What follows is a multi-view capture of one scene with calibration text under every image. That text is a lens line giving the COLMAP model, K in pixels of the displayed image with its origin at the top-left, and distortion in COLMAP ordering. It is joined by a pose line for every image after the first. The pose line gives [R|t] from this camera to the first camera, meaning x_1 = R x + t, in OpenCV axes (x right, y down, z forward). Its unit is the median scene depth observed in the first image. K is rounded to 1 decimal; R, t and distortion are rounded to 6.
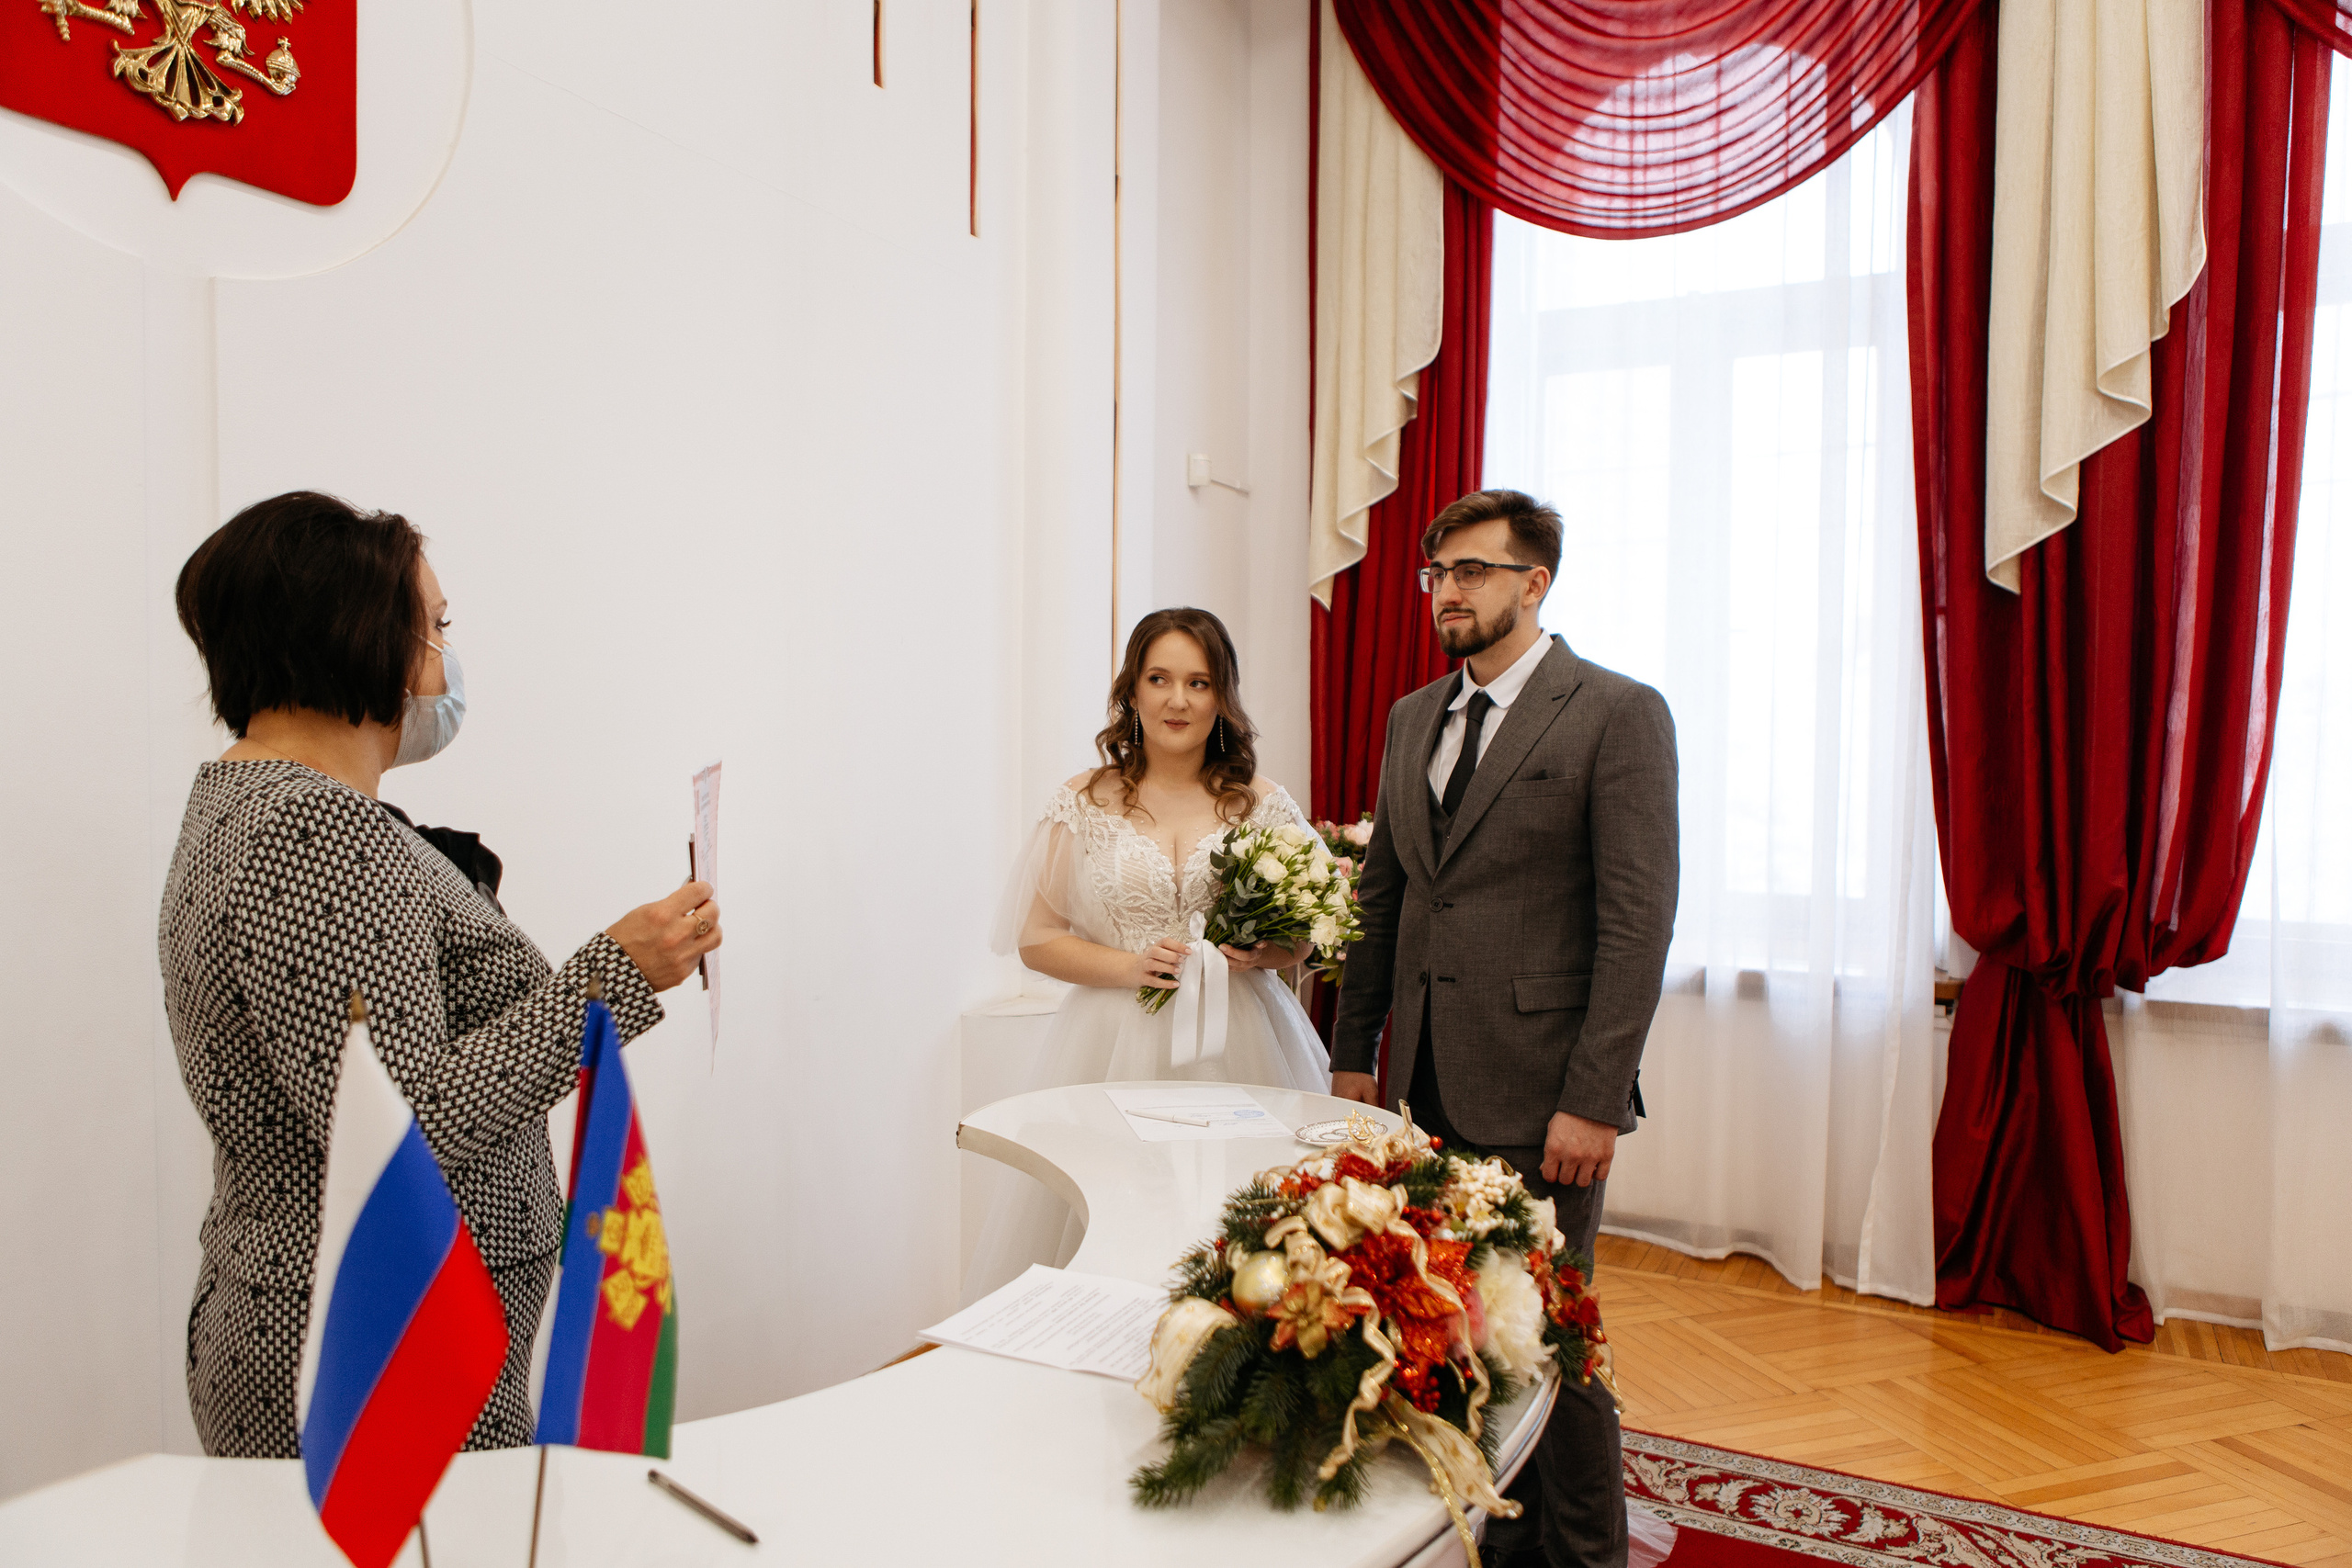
lens RADIAL K [[1597.9, 0, 1166.2], [0, 1597.9, 794.8], [0, 0, 1]] dist [-0.019034, 0.011496]
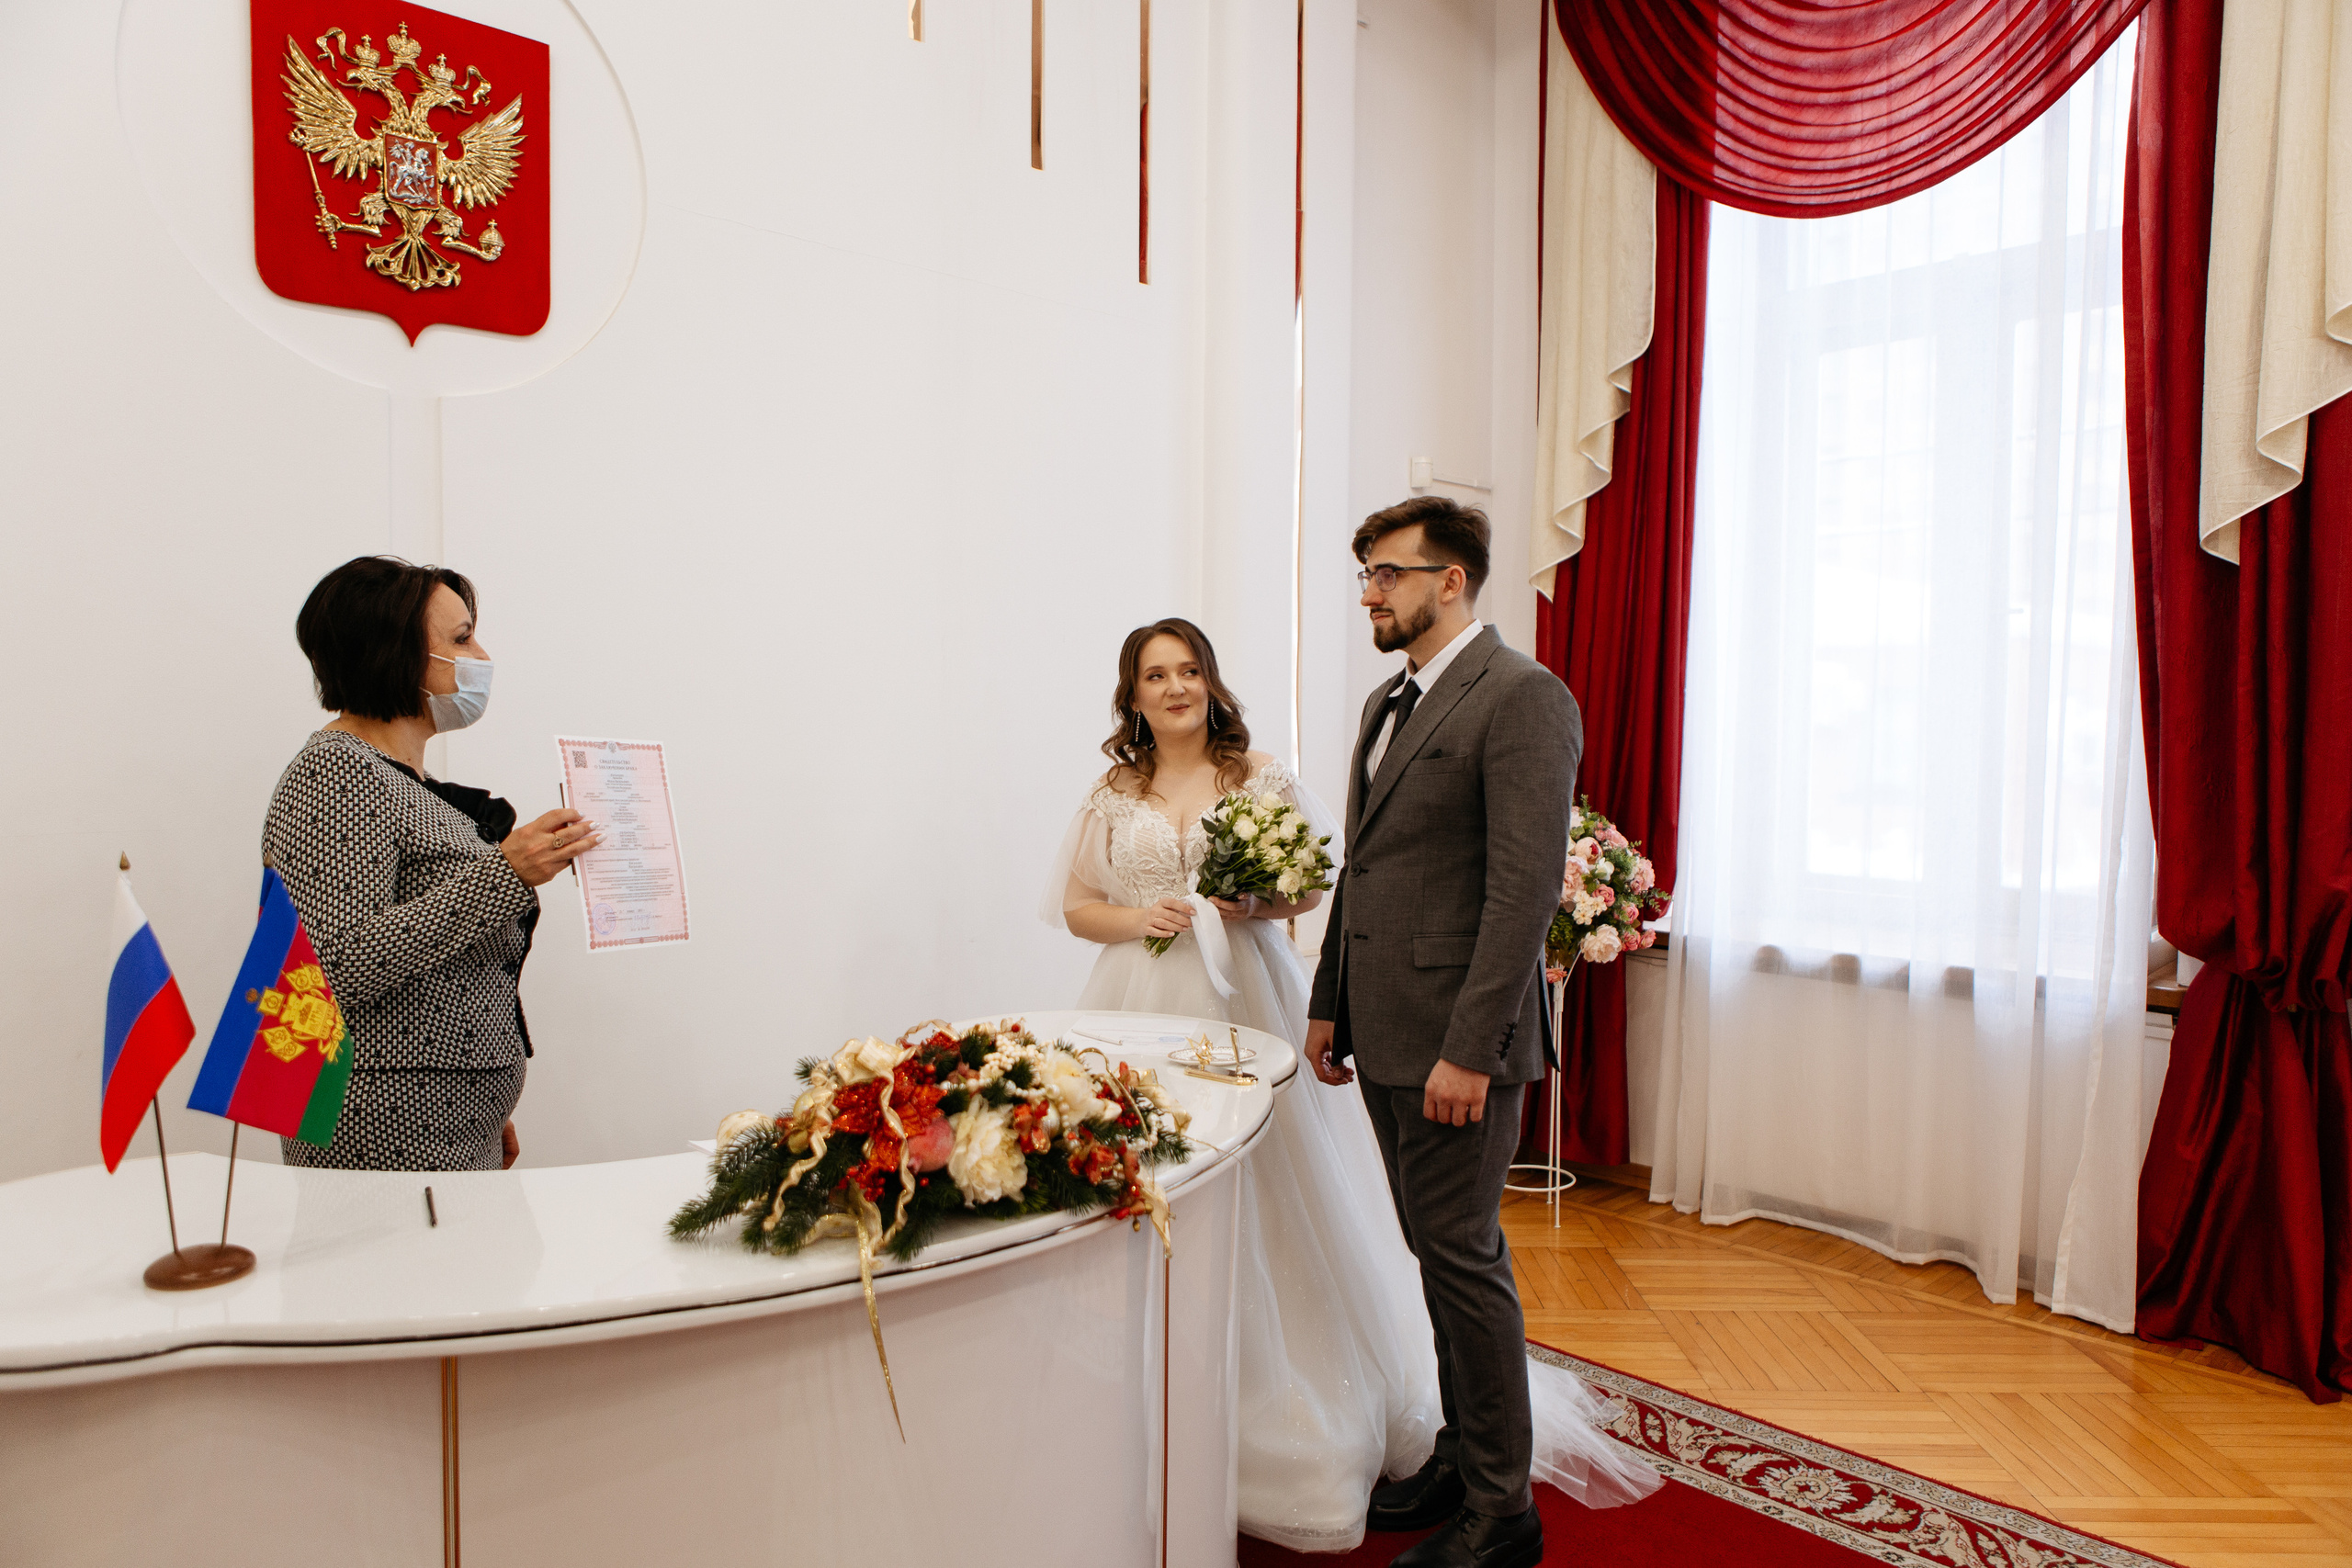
lens RADIAL K [[1597.9, 0, 1166.2], [0, 1597.9, 794.8], [0, 0, 1]] dist [-0.019034, 0.011496]
pose [[0.942045, 0.014166, -0.335188, 0.333454], [-0.012507, 0.999897, 0.007109, 0.008171], [0.335254, -0.002505, 0.942124, -0.084556]]
